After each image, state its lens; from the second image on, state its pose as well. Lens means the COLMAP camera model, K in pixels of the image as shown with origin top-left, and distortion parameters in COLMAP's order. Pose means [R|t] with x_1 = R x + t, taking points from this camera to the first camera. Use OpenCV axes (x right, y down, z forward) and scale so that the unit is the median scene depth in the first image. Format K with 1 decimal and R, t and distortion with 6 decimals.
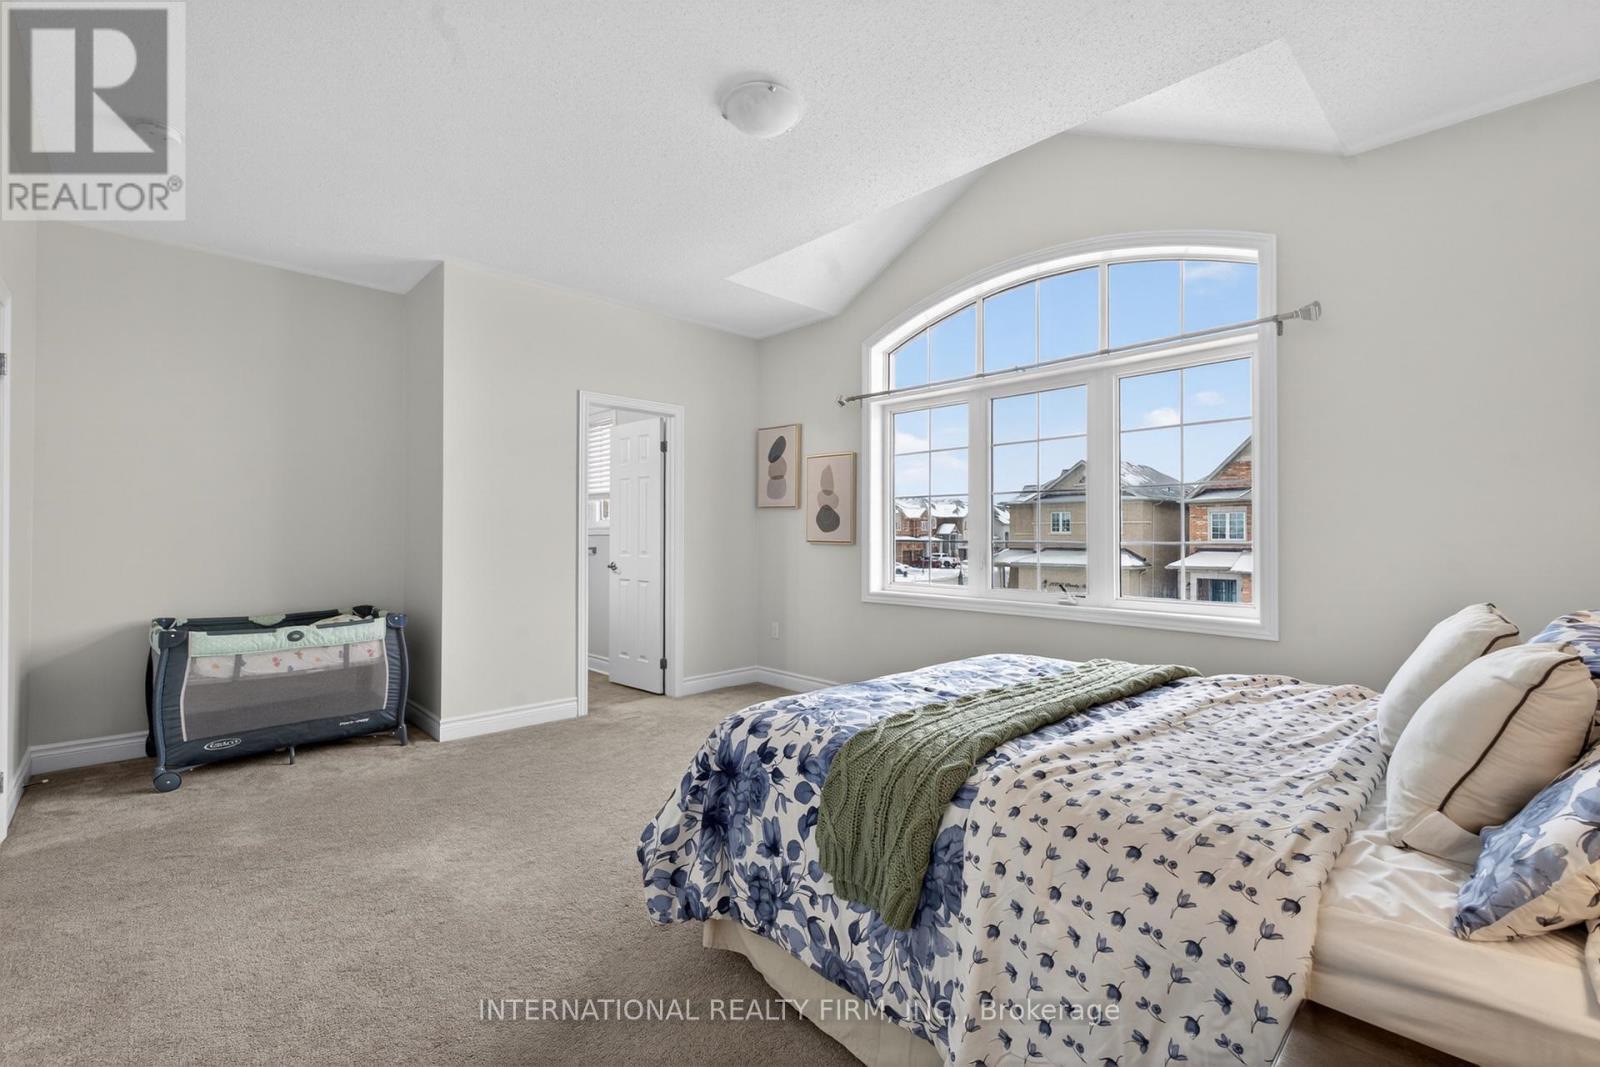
lens RADIAL K [[699.1, 0, 794.3], [0, 699.1, 532.9], [0, 0, 1]] dist [0.003774, -0.000066]
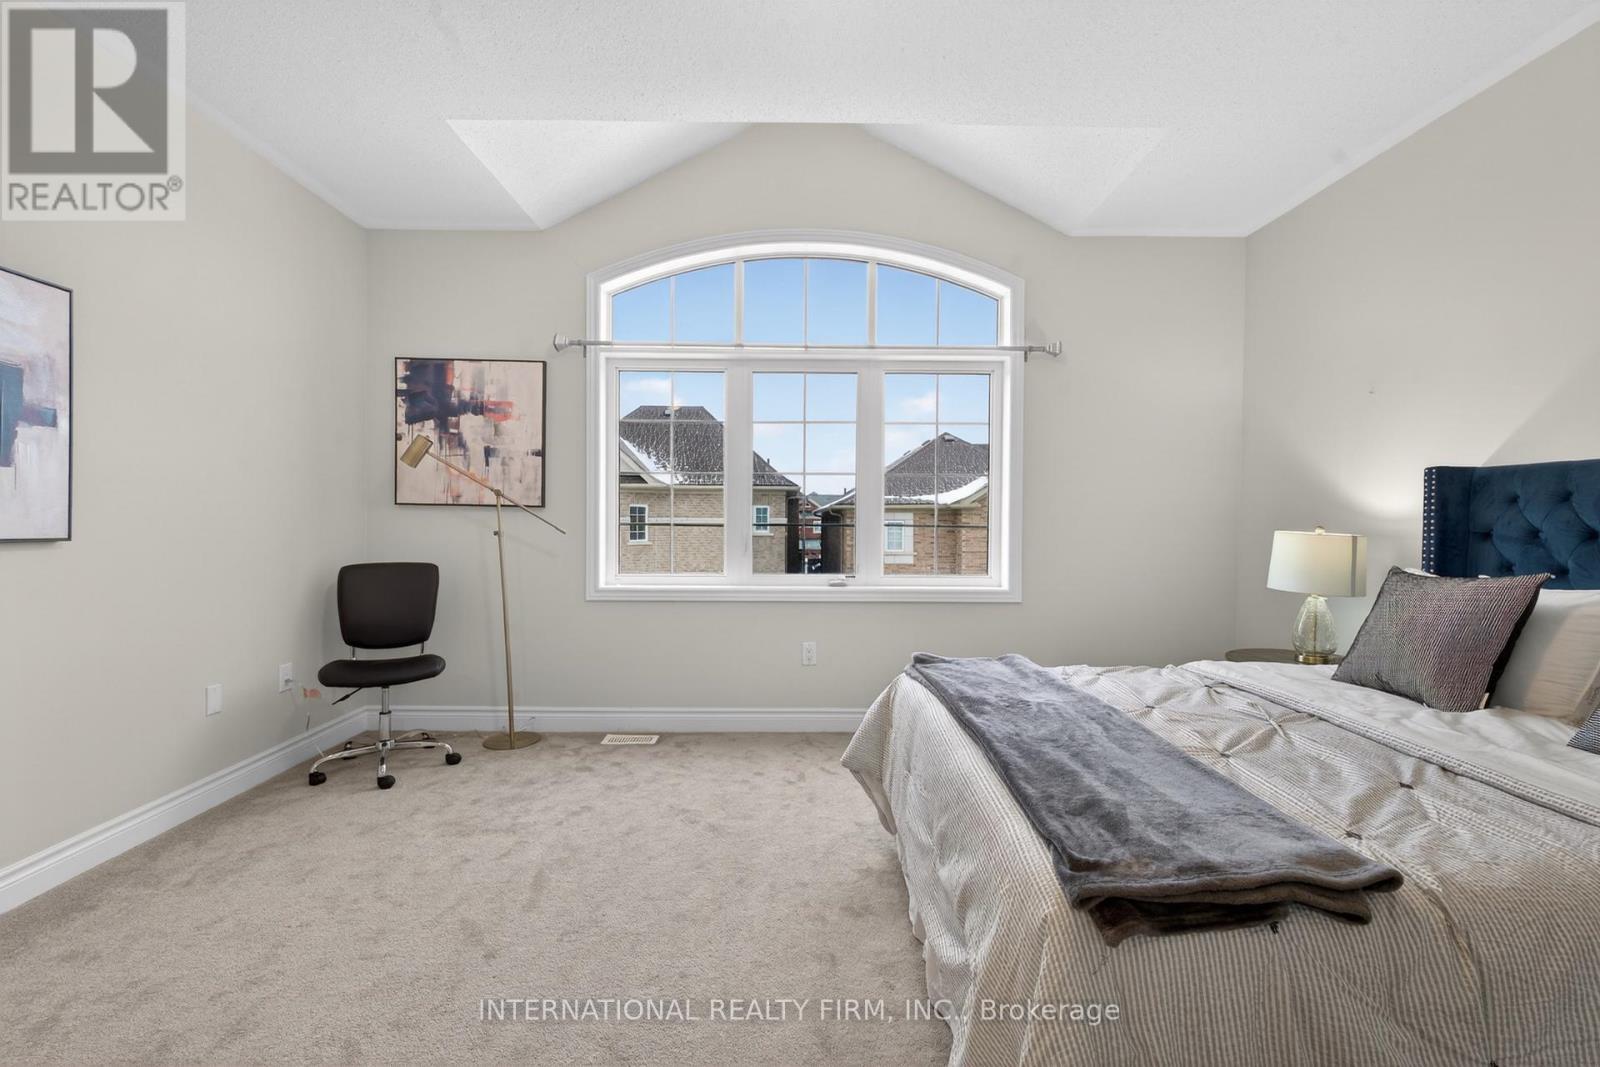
lens RADIAL K [[699.1, 0, 796.0], [0, 699.1, 528.9], [0, 0, 1]] dist [0.003774, -0.000066]
pose [[0.690514, -0.005466, 0.723298, -0.316871], [-0.007568, 0.999862, 0.014781, 0.002806], [-0.723279, -0.015680, 0.690378, 0.280775]]
